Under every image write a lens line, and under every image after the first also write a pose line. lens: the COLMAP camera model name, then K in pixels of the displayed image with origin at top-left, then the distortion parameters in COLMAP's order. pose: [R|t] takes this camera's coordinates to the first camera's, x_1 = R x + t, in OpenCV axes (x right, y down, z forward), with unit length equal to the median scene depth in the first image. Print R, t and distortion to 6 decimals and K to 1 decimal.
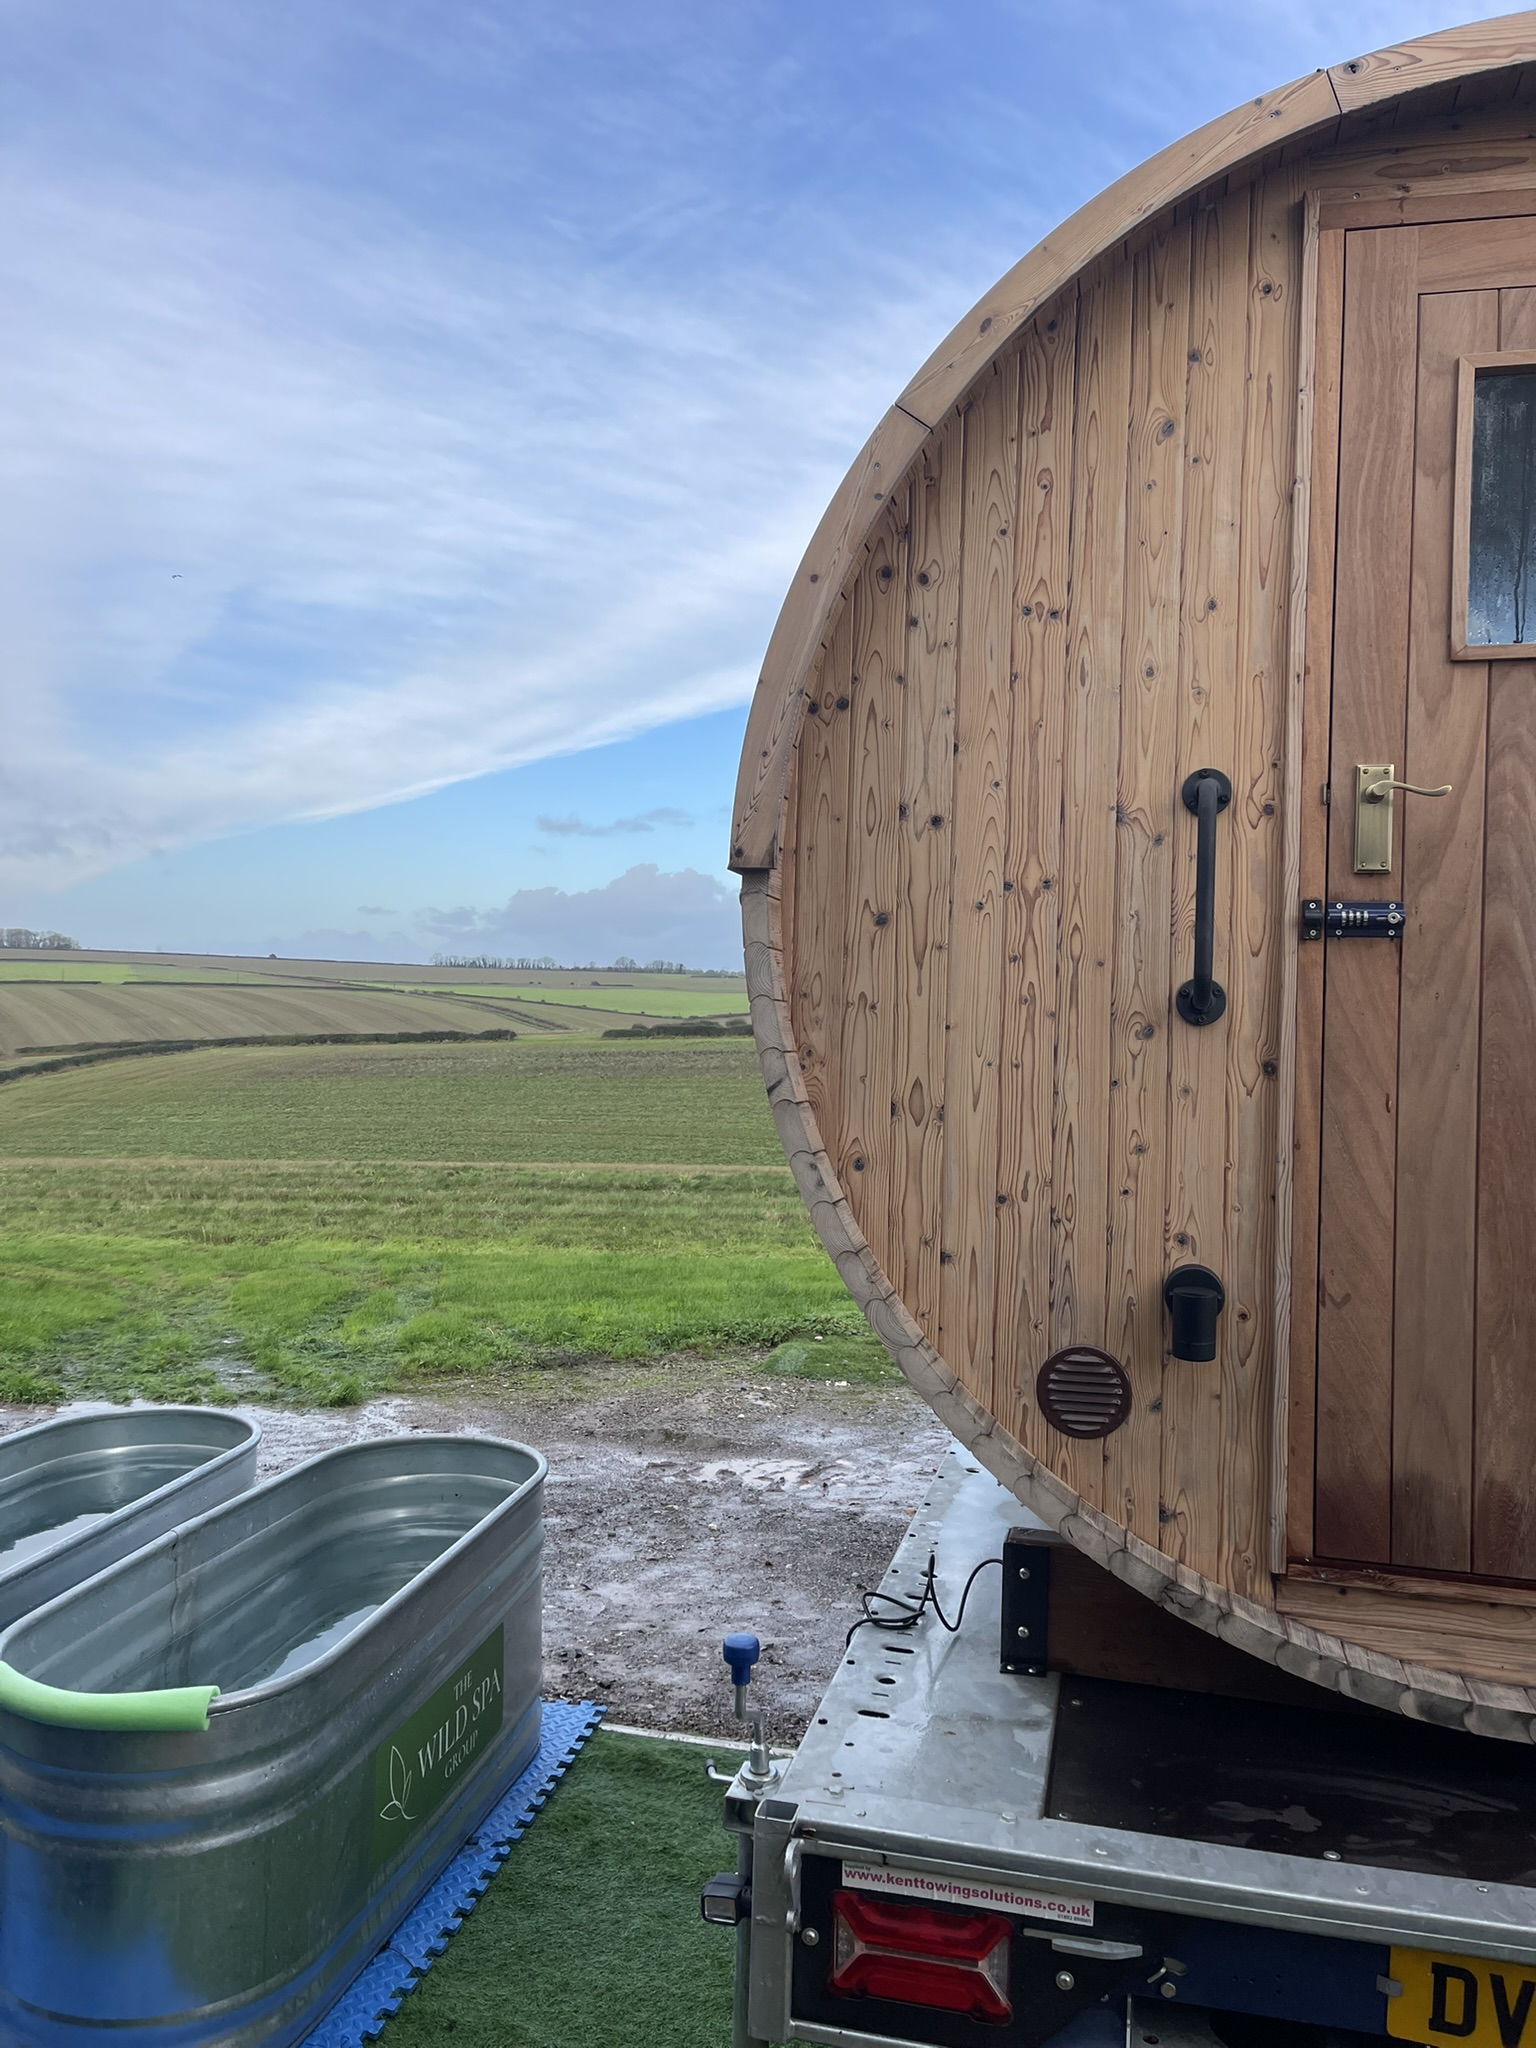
lens RADIAL K [[1520.5, 0, 733.5], [0, 1520.5, 1020.6], [0, 0, 1]] dist [0.058150, -0.051923]
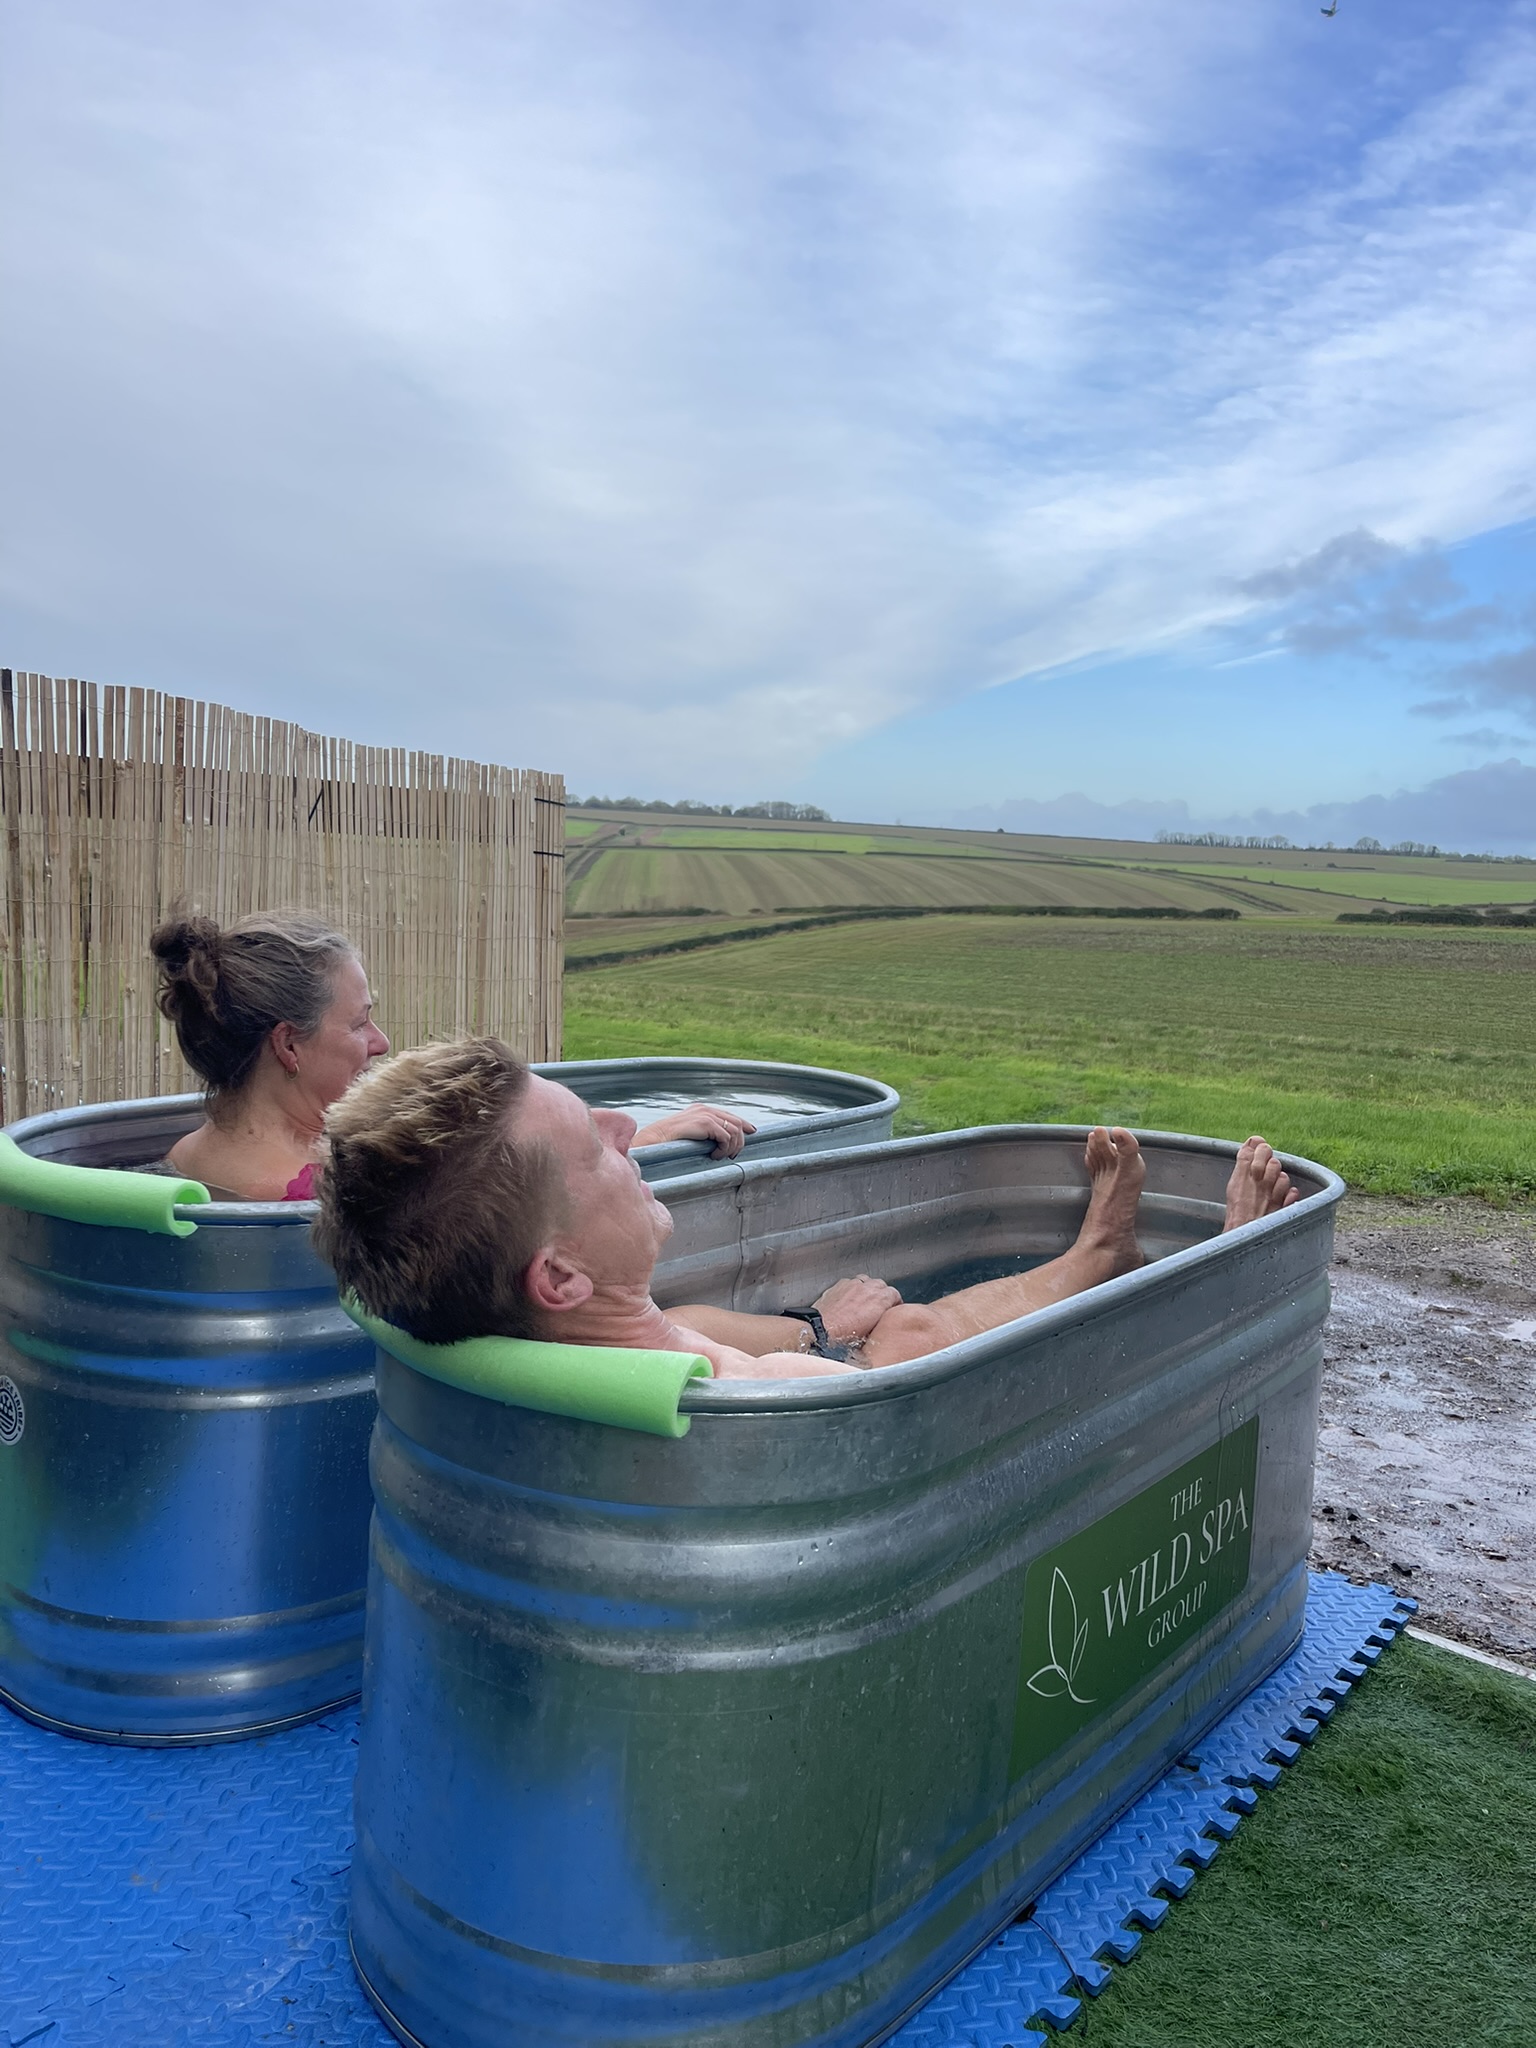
lens RADIAL K [[1520.5, 0, 776.0], [0, 1520.5, 1018.3], [0, 0, 1]] dist [0.058150, -0.051923]
pose [[0.905480, 0.073085, -0.418048, -0.035845], [-0.039875, 0.995354, 0.087643, 0.084897], [0.422511, -0.062689, 0.904187, 0.173812]]
